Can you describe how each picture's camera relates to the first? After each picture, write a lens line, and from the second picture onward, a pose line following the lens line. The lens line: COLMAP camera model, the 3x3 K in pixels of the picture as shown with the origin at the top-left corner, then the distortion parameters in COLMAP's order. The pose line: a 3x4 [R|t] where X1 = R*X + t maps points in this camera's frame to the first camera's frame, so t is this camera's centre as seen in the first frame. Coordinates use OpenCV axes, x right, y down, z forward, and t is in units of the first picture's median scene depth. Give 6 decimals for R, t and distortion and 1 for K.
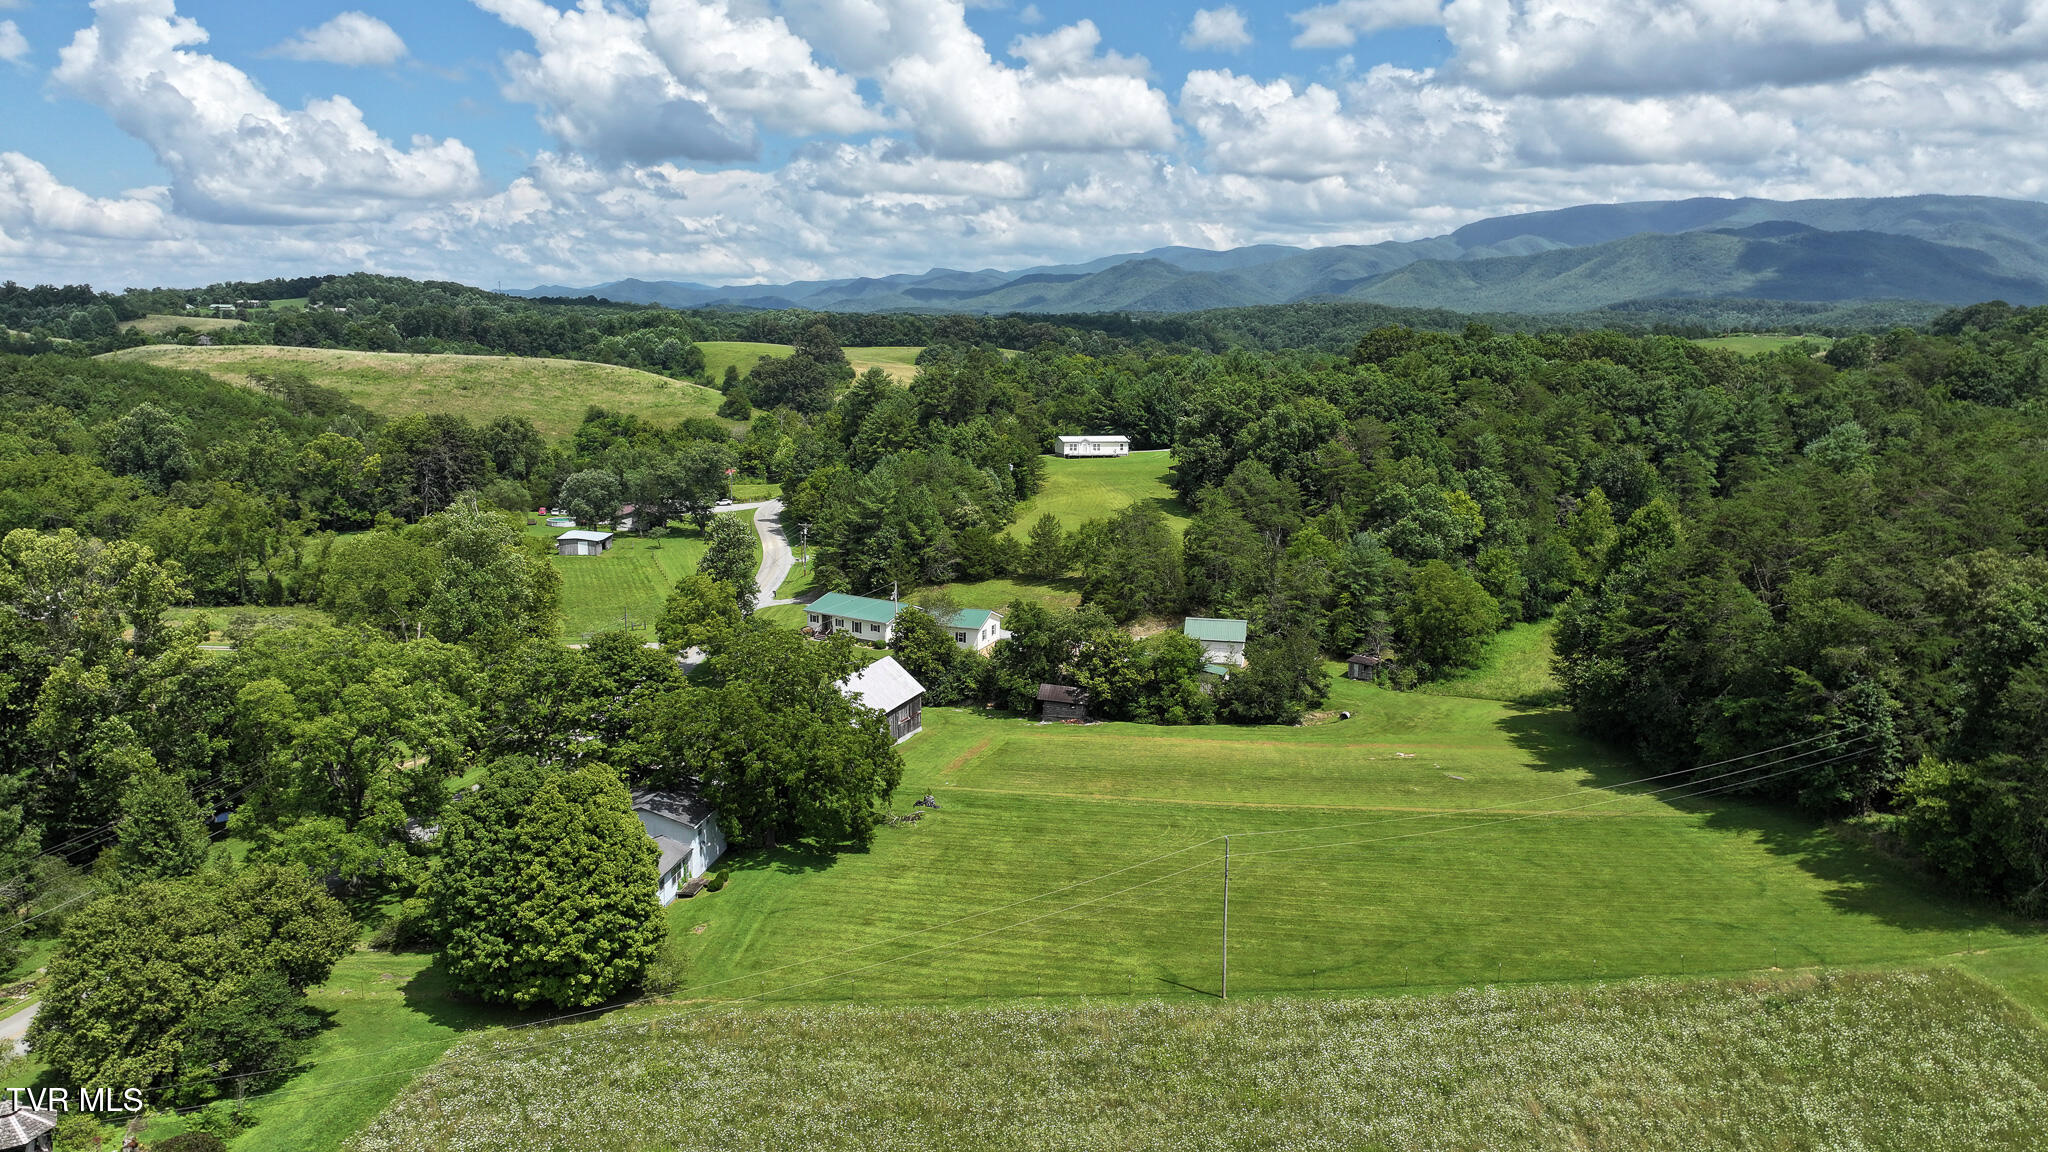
lens RADIAL K [[1441.2, 0, 1038.2], [0, 1441.2, 578.2], [0, 0, 1]] dist [0.004988, 0.010858]
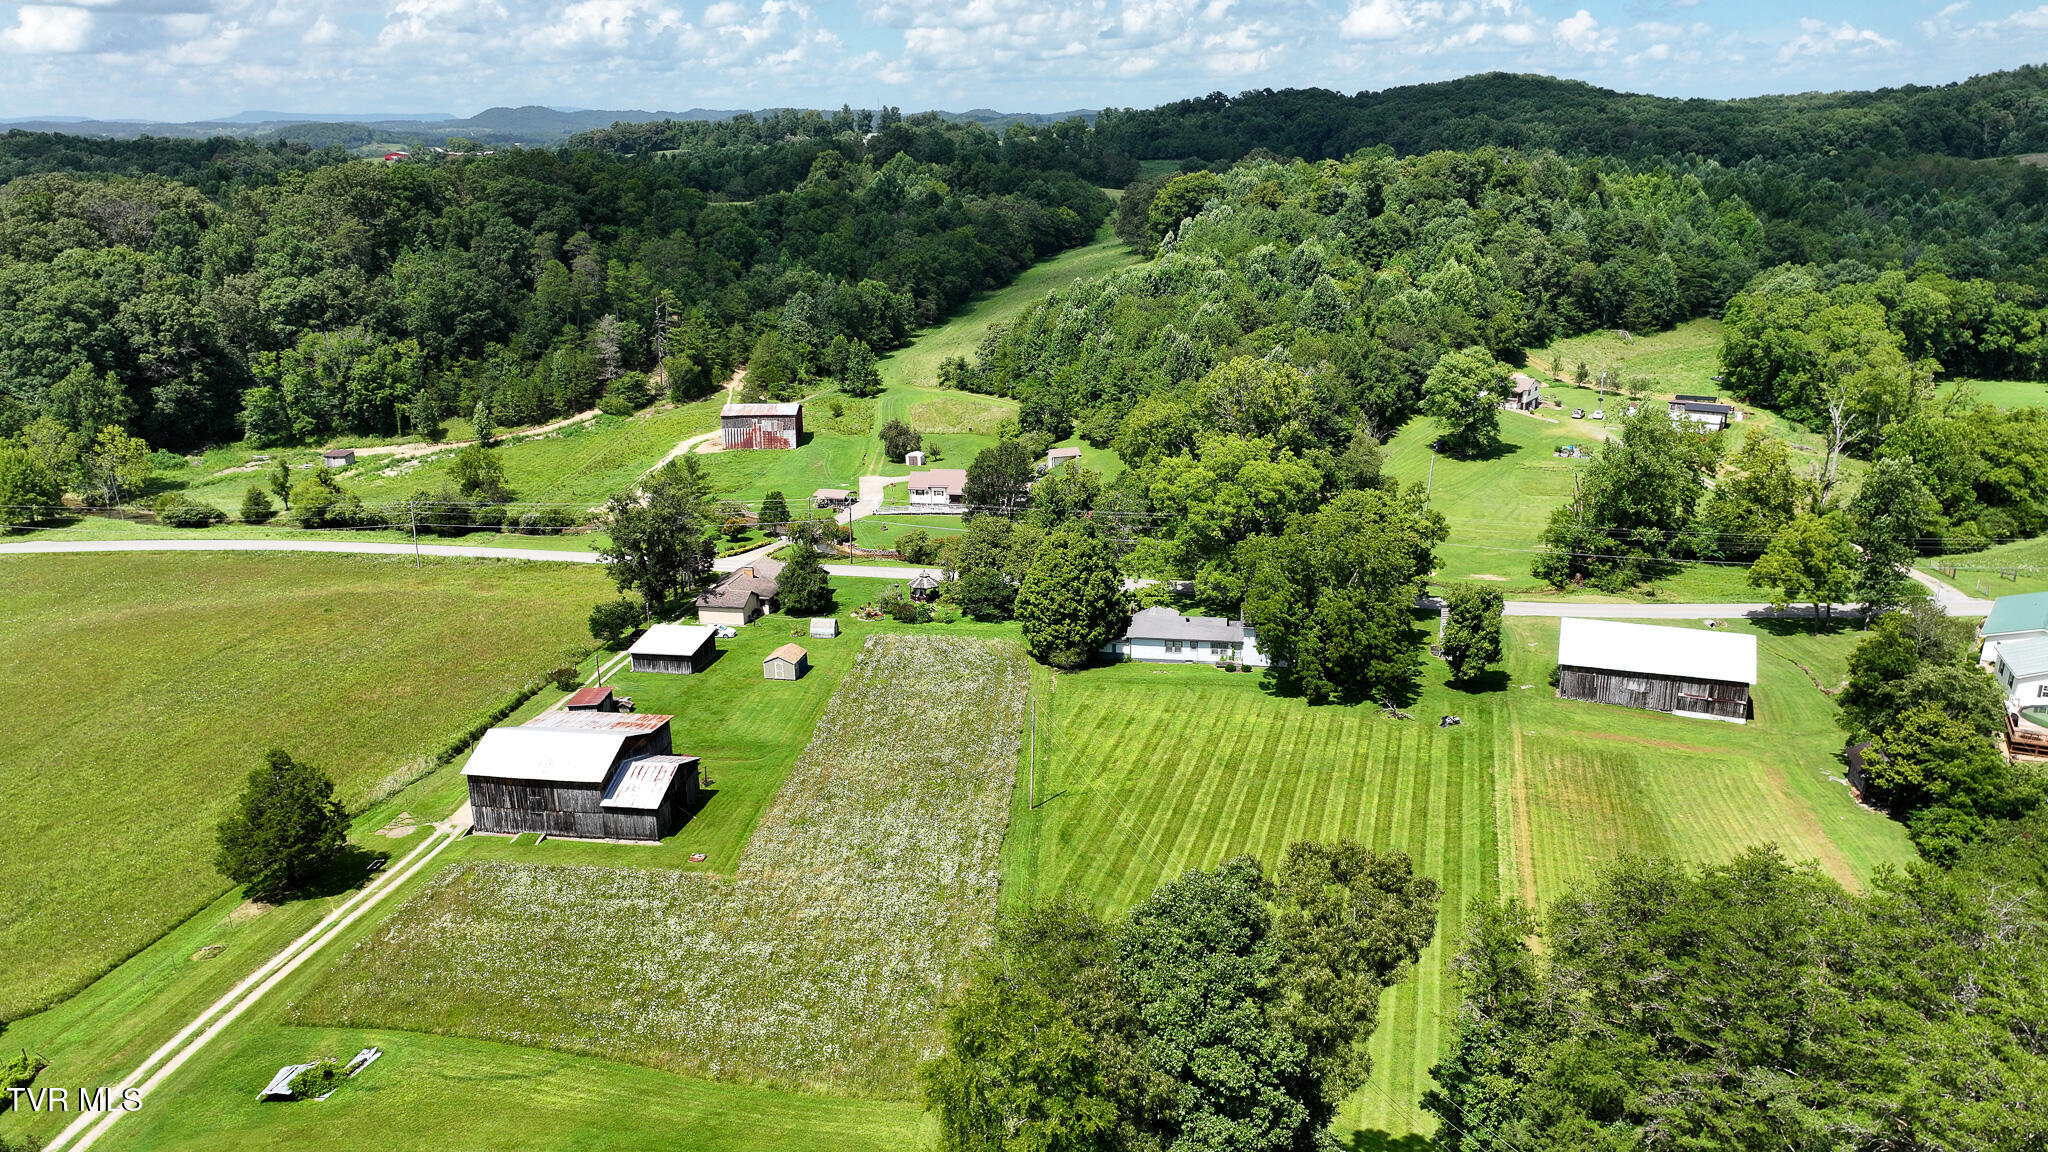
lens RADIAL K [[1441.2, 0, 1034.6], [0, 1441.2, 571.7], [0, 0, 1]] dist [0.004988, 0.010858]
pose [[-0.037323, 0.289653, -0.956404, 0.674727], [-0.144702, 0.945417, 0.291972, -0.161539], [0.988771, 0.149291, 0.006627, 0.462260]]
